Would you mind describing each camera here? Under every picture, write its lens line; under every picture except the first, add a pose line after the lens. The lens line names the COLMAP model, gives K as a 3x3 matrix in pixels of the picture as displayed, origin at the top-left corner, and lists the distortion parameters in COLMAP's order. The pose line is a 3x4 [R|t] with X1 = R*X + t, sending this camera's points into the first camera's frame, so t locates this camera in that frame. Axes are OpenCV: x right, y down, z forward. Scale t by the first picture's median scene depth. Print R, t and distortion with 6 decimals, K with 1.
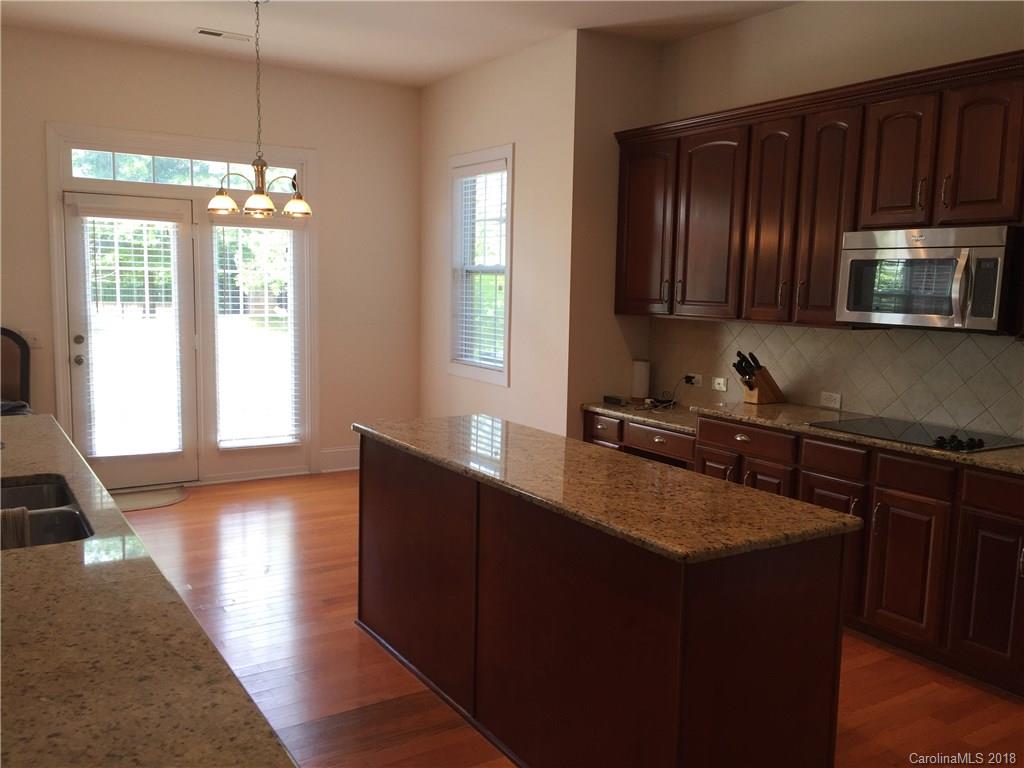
lens RADIAL K [[864.8, 0, 512.0], [0, 864.8, 384.0], [0, 0, 1]] dist [0.002981, 0.001567]
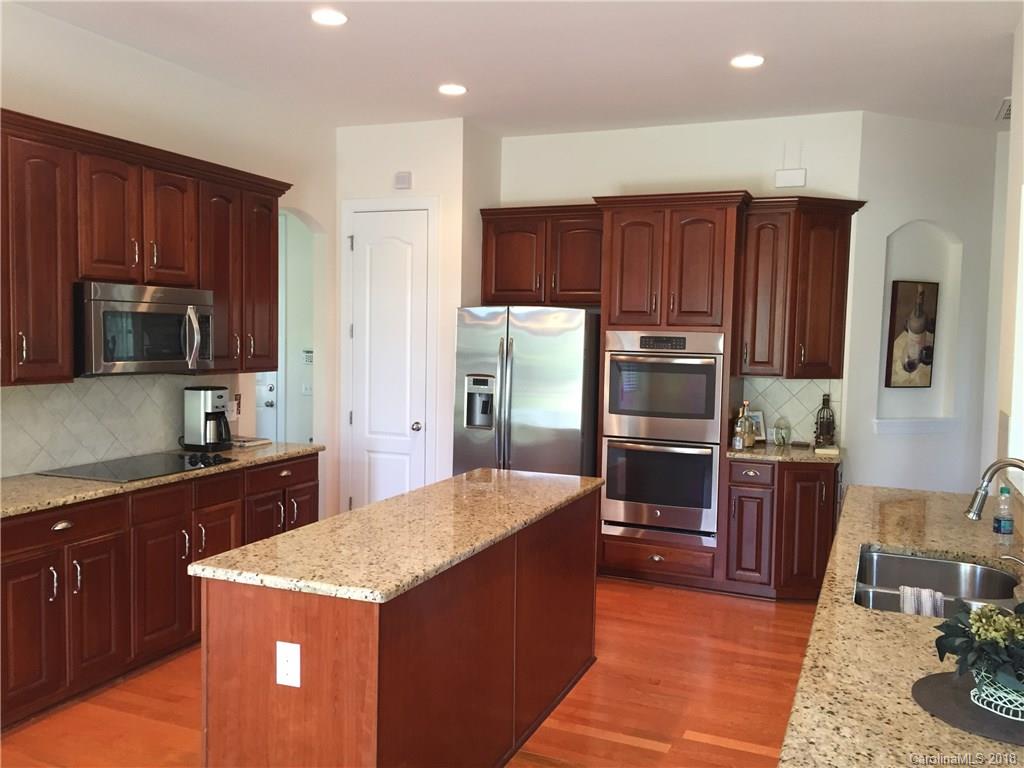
lens RADIAL K [[864.8, 0, 512.0], [0, 864.8, 384.0], [0, 0, 1]] dist [0.002981, 0.001567]
pose [[-0.560610, -0.062087, 0.825749, -0.701077], [0.089736, 0.986758, 0.135115, -0.156068], [-0.823203, 0.149846, -0.547615, 1.196574]]
